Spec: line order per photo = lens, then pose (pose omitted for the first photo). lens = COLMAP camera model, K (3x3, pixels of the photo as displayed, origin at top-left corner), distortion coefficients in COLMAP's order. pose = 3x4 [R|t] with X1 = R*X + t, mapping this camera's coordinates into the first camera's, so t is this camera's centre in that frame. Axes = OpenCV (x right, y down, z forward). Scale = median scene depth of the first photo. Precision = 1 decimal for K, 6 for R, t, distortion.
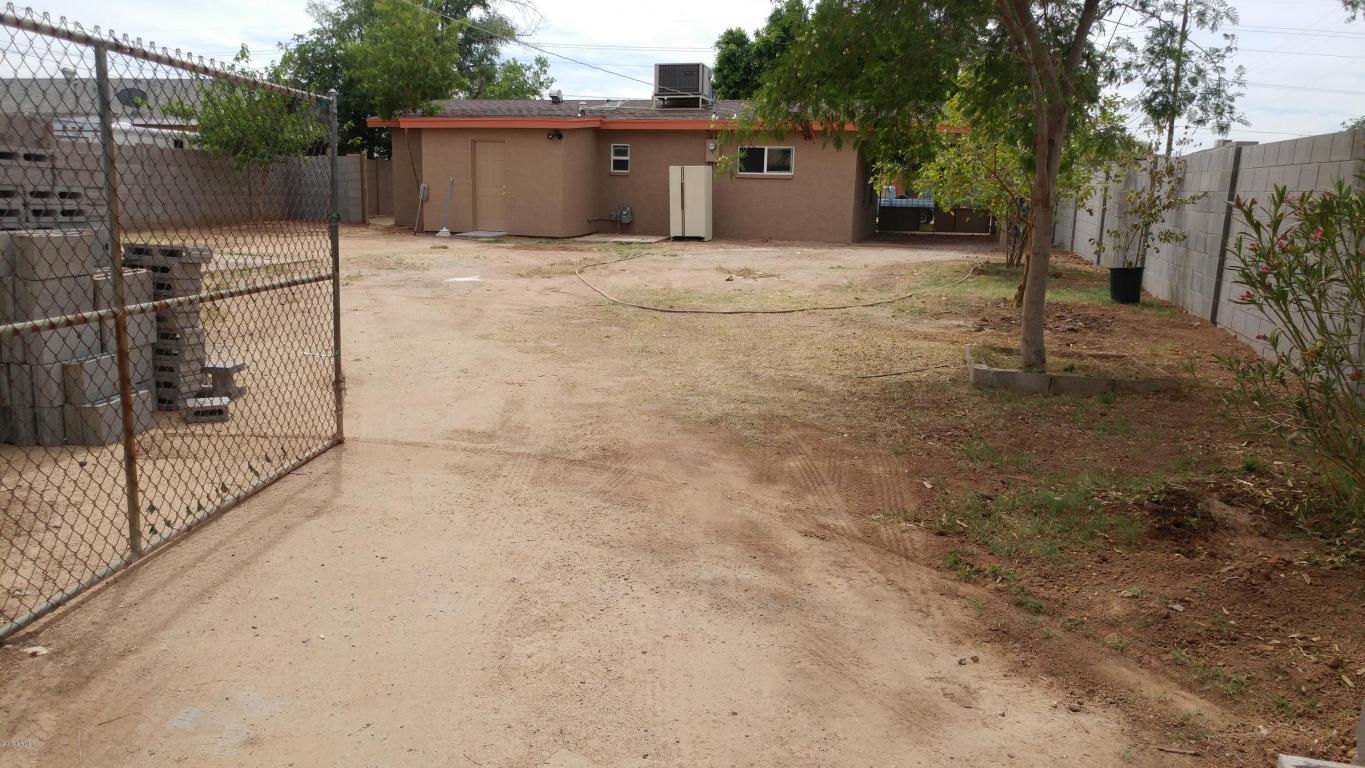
lens RADIAL K [[973.7, 0, 666.3], [0, 973.7, 385.2], [0, 0, 1]] dist [-0.015651, 0.035953]
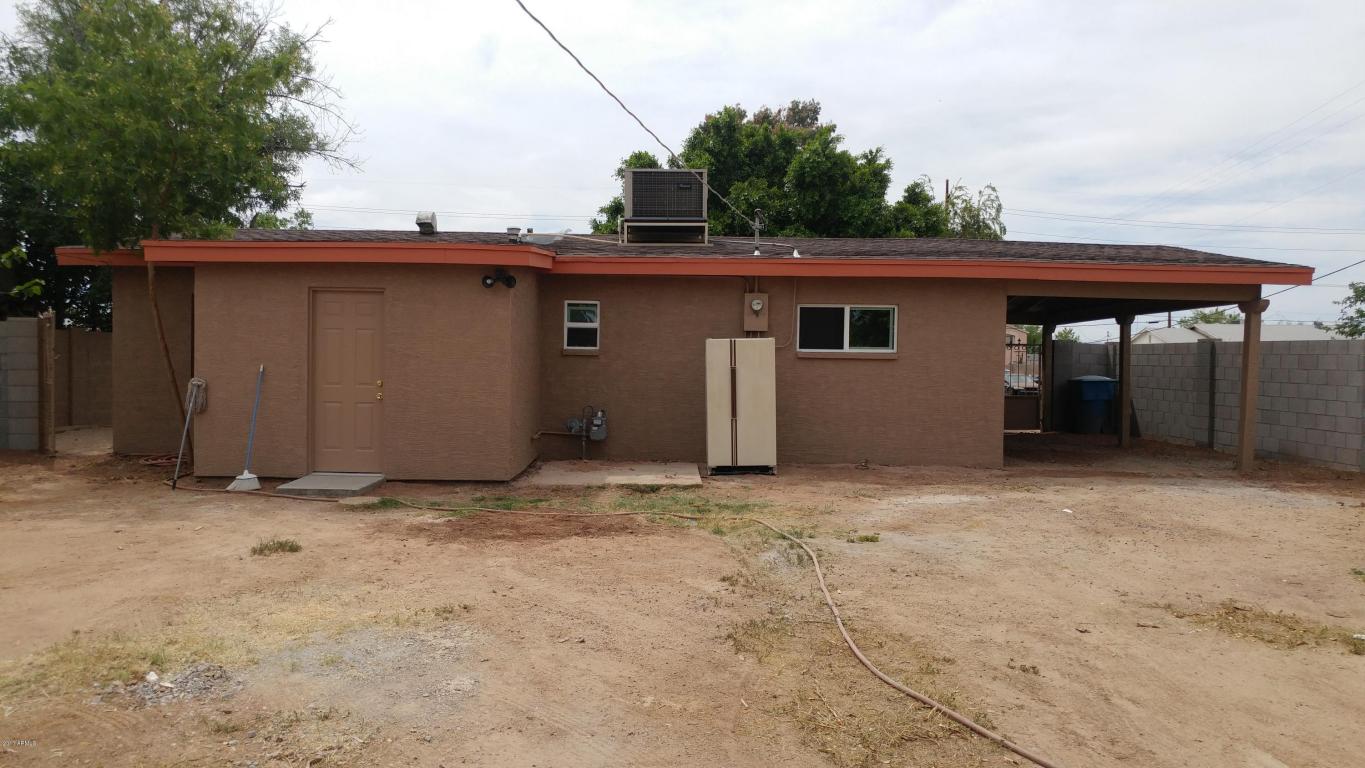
lens RADIAL K [[973.7, 0, 693.4], [0, 973.7, 387.5], [0, 0, 1]] dist [-0.015651, 0.035953]
pose [[0.955810, -0.019478, 0.293340, -0.442560], [0.068996, 0.984797, -0.159422, -0.312186], [-0.285775, 0.172616, 0.942622, 1.375378]]
